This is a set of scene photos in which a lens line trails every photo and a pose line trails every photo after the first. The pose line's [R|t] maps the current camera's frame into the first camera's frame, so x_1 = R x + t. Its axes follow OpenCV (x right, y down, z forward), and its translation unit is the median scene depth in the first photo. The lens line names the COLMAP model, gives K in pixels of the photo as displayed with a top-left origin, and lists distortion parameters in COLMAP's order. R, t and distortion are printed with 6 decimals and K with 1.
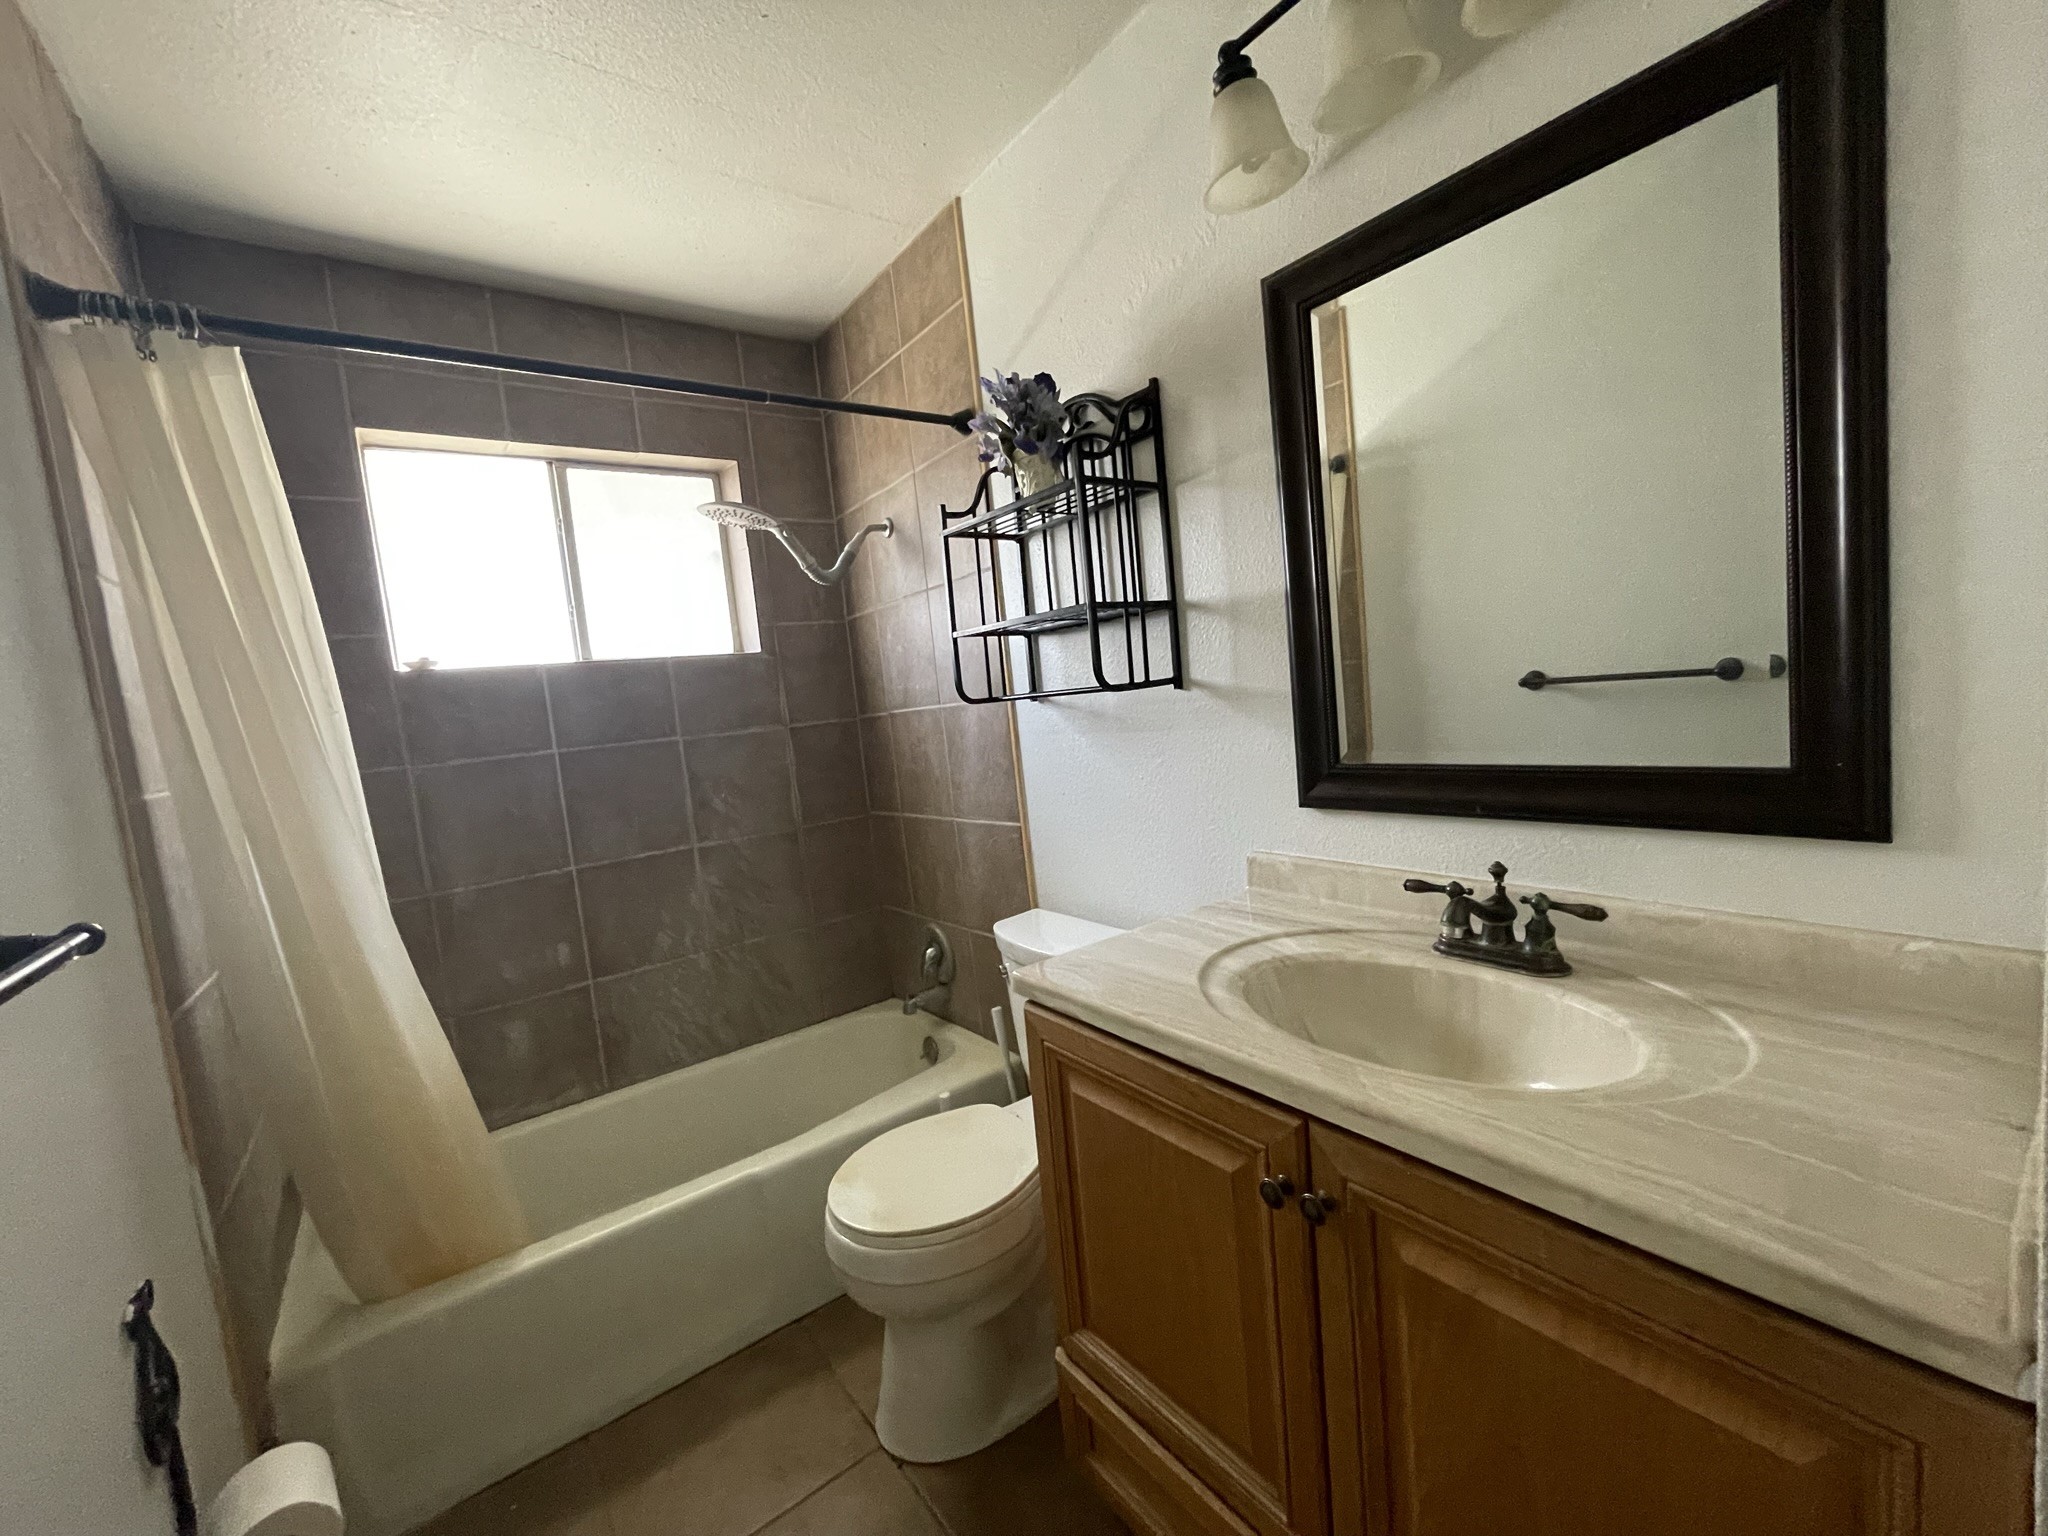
lens RADIAL K [[831.1, 0, 1026.4], [0, 831.1, 765.0], [0, 0, 1]] dist [-0.003208, 0.000364]
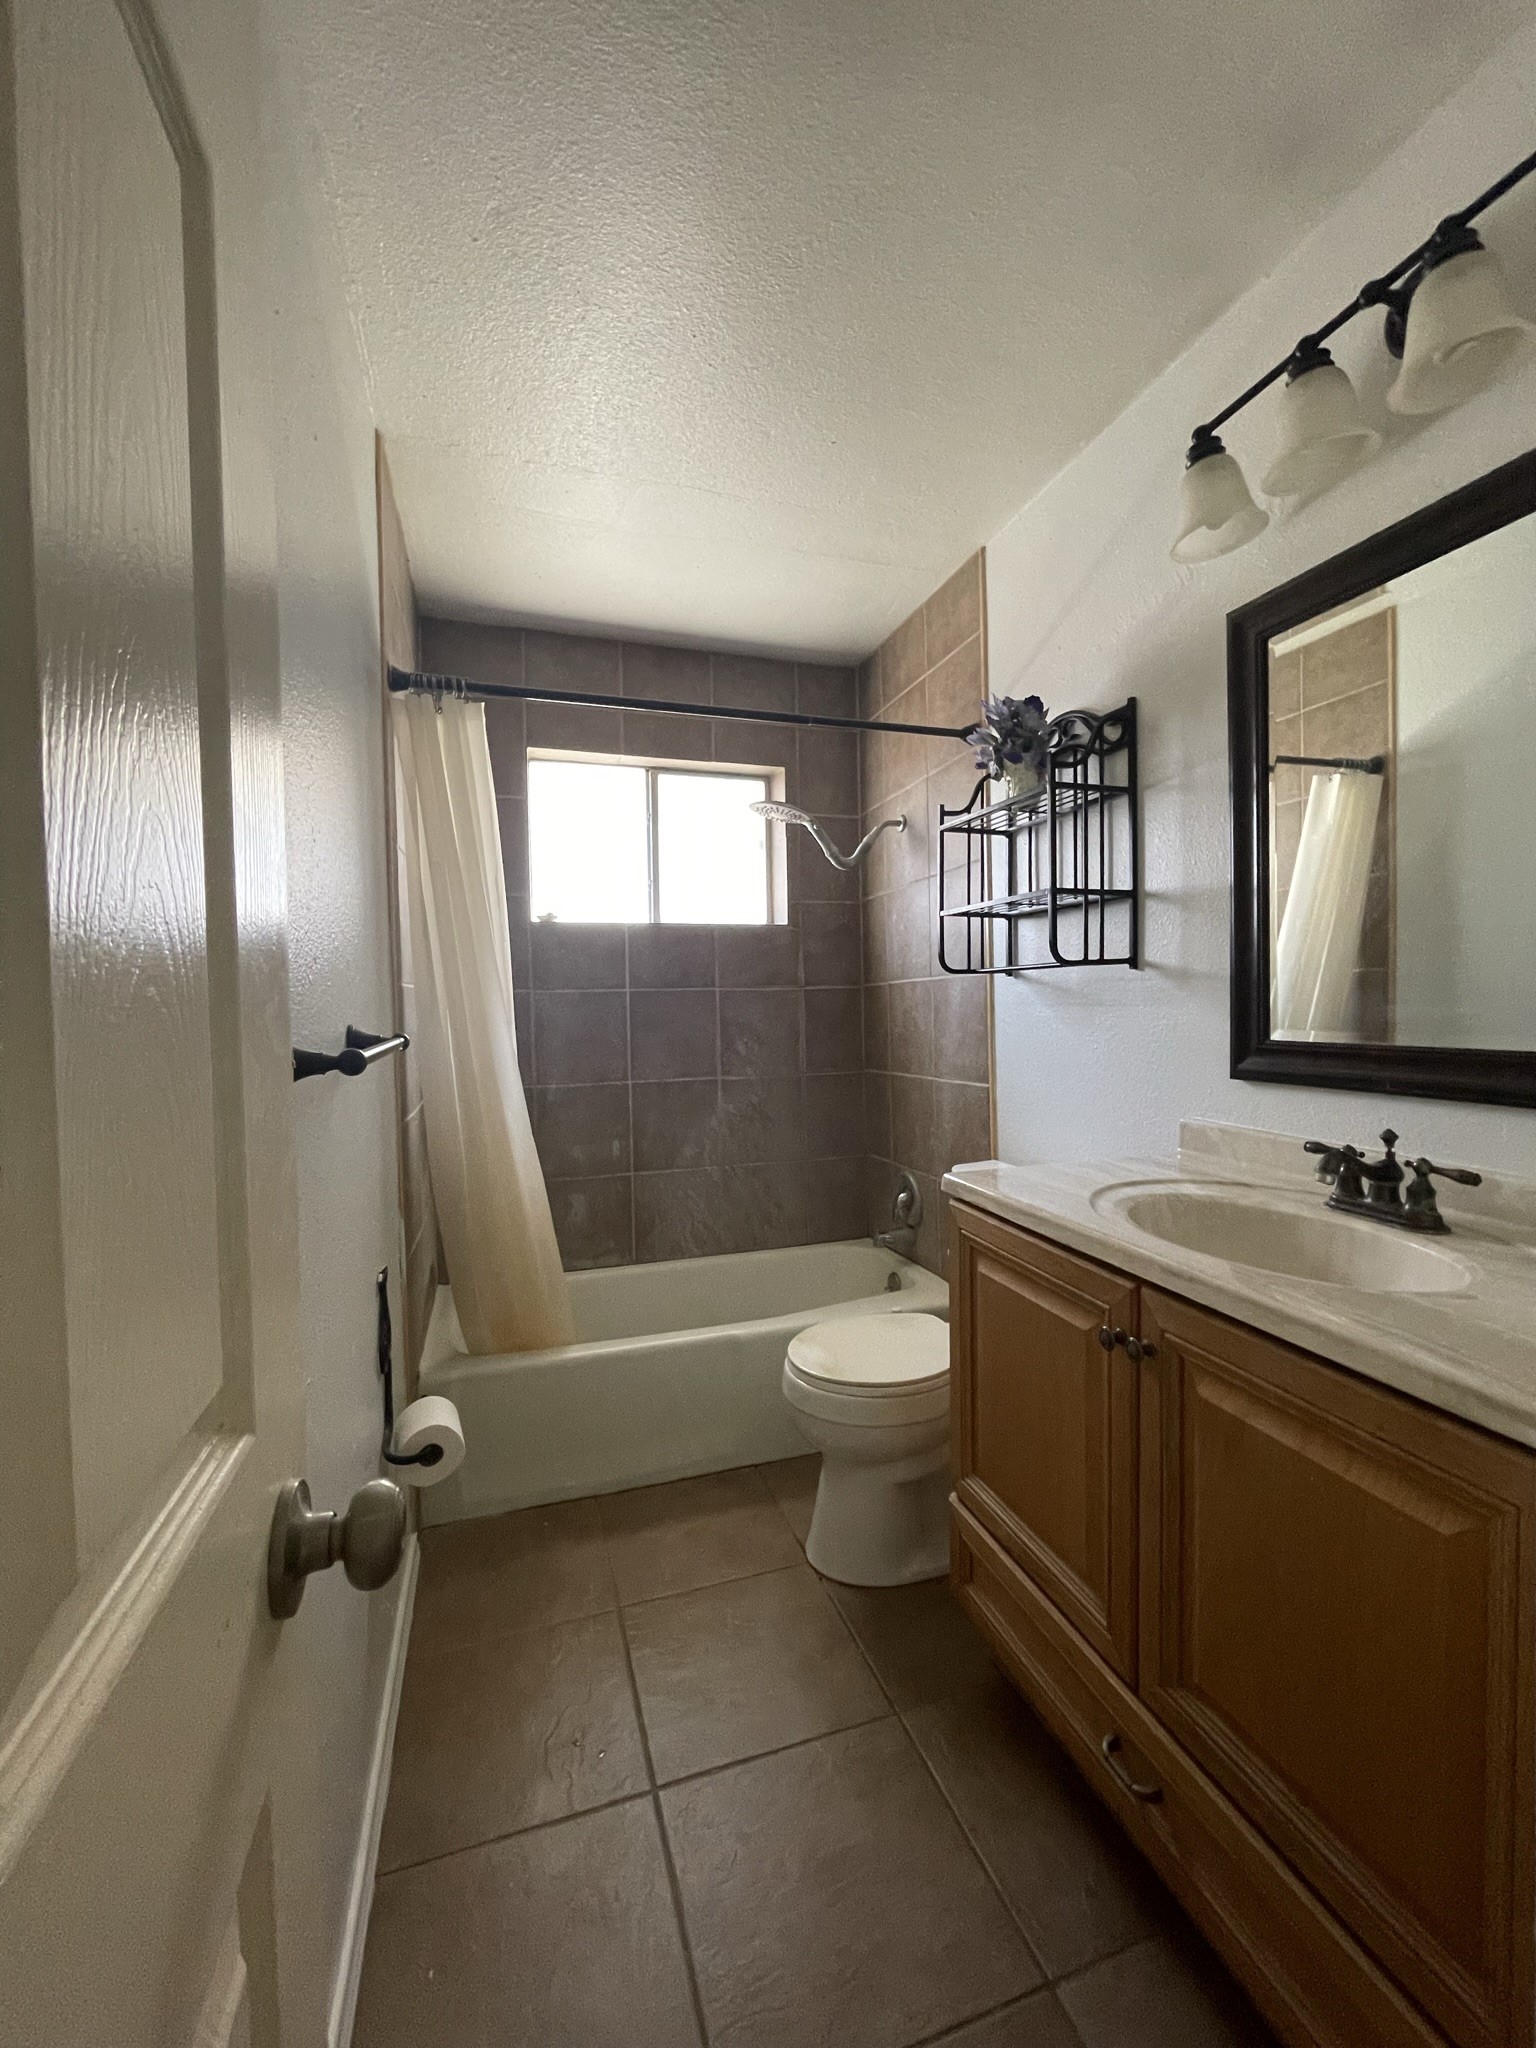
lens RADIAL K [[831.1, 0, 772.7], [0, 831.1, 1024.0], [0, 0, 1]] dist [-0.003208, 0.000364]
pose [[0.942910, 0.090844, -0.320419, 0.096900], [-0.104122, 0.994262, -0.024513, 0.064846], [0.316354, 0.056476, 0.946959, -0.224616]]
